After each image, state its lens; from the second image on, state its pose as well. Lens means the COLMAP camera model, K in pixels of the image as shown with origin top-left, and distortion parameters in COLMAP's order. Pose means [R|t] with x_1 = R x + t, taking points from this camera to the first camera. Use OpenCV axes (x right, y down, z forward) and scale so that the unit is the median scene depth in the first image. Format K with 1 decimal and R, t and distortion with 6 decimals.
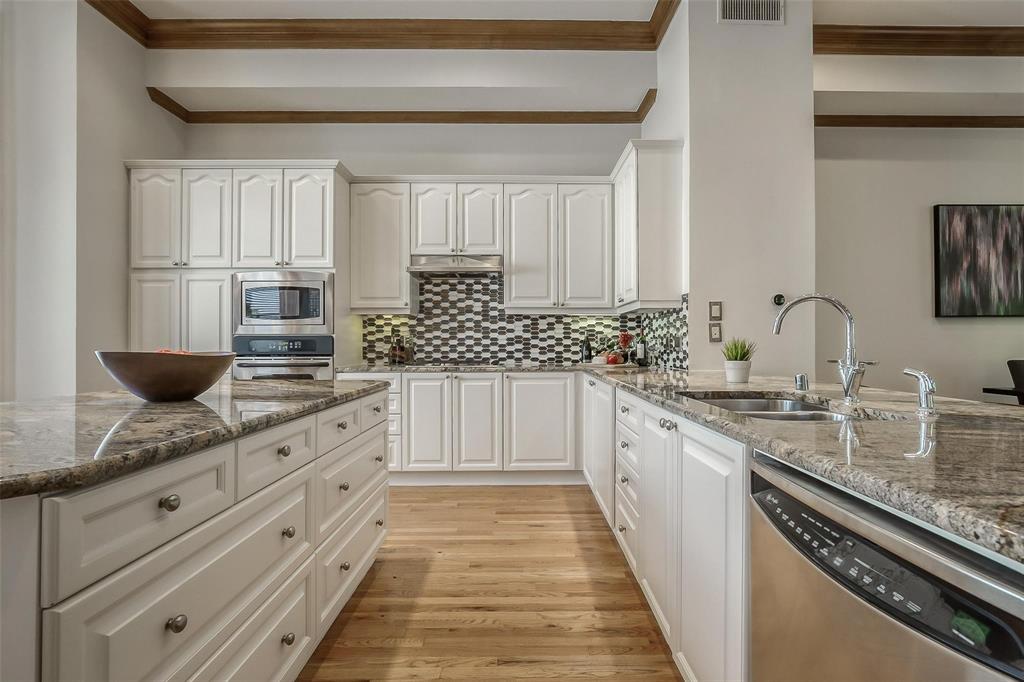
lens RADIAL K [[483.7, 0, 524.1], [0, 483.7, 343.6], [0, 0, 1]] dist [-0.010862, 0.000425]
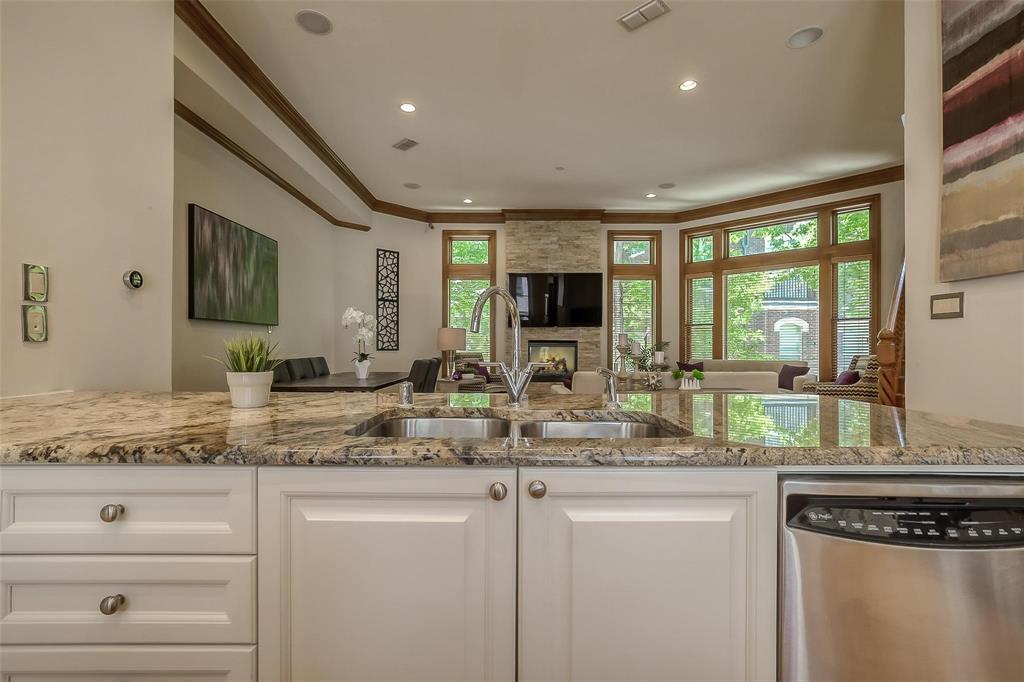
lens RADIAL K [[479.5, 0, 500.6], [0, 479.5, 346.3], [0, 0, 1]] dist [-0.012957, -0.000007]
pose [[0.035736, 0.002566, 0.999358, -0.088048], [-0.003789, 0.999990, -0.002432, 0.001456], [-0.999354, -0.003699, 0.035745, 0.341819]]
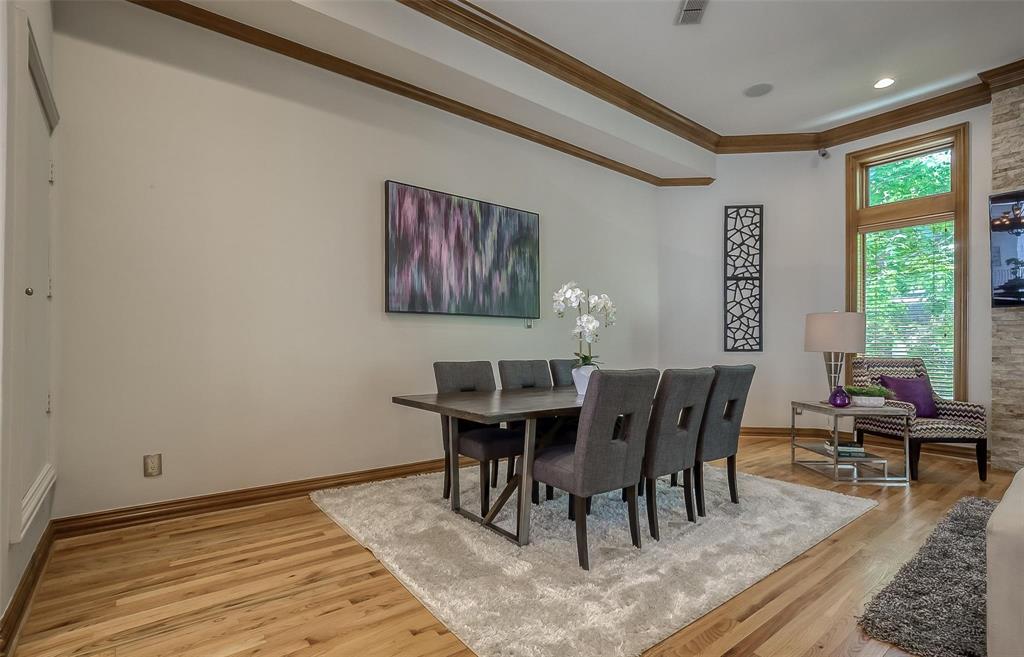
lens RADIAL K [[477.6, 0, 506.0], [0, 477.6, 340.4], [0, 0, 1]] dist [0.002084, 0.001033]
pose [[0.800463, 0.011612, 0.599270, 0.532962], [-0.007132, 0.999926, -0.009849, 0.002095], [-0.599340, 0.003609, 0.800487, 0.196692]]
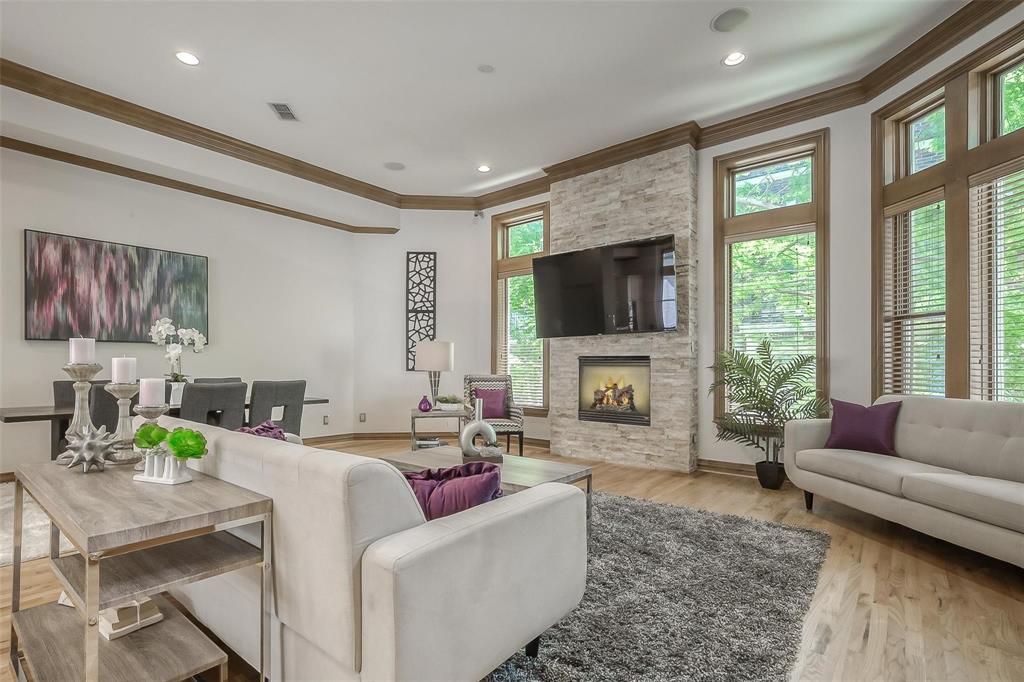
lens RADIAL K [[492.1, 0, 475.1], [0, 492.1, 364.0], [0, 0, 1]] dist [0.000627, 0.001307]
pose [[0.669764, 0.004667, 0.742559, 0.736713], [-0.003053, 0.999989, -0.003531, -0.002668], [-0.742568, 0.000098, 0.669771, -0.418879]]
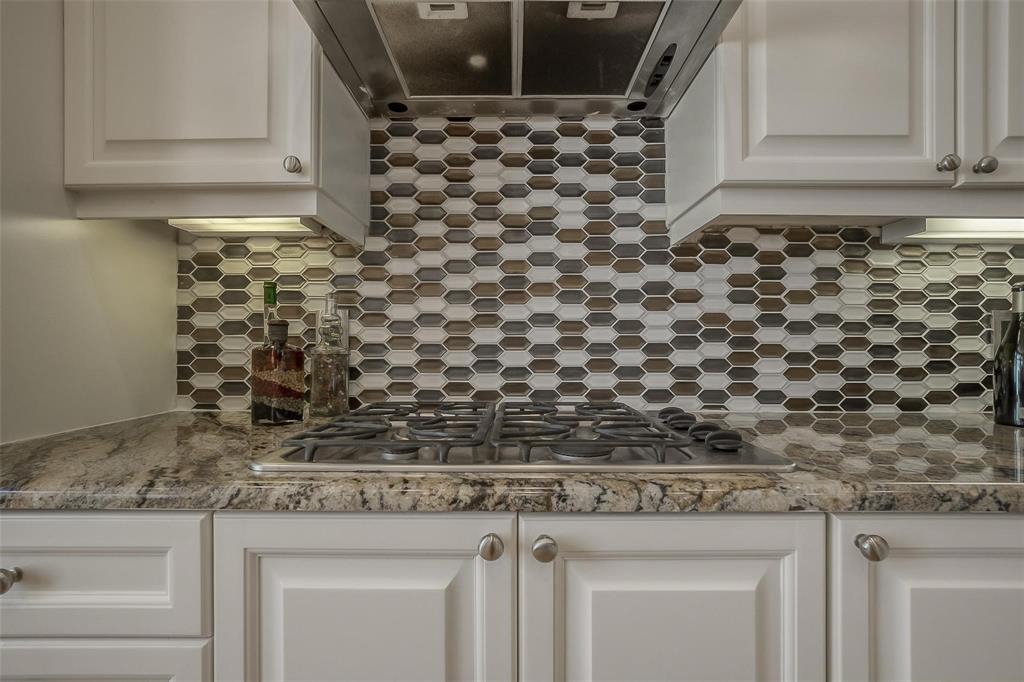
lens RADIAL K [[468.3, 0, 509.9], [0, 468.3, 345.0], [0, 0, 1]] dist [-0.007584, 0.000162]
pose [[0.999774, 0.002503, -0.021105, -0.126708], [-0.002608, 0.999984, -0.004961, 0.003977], [0.021092, 0.005015, 0.999765, 0.721045]]
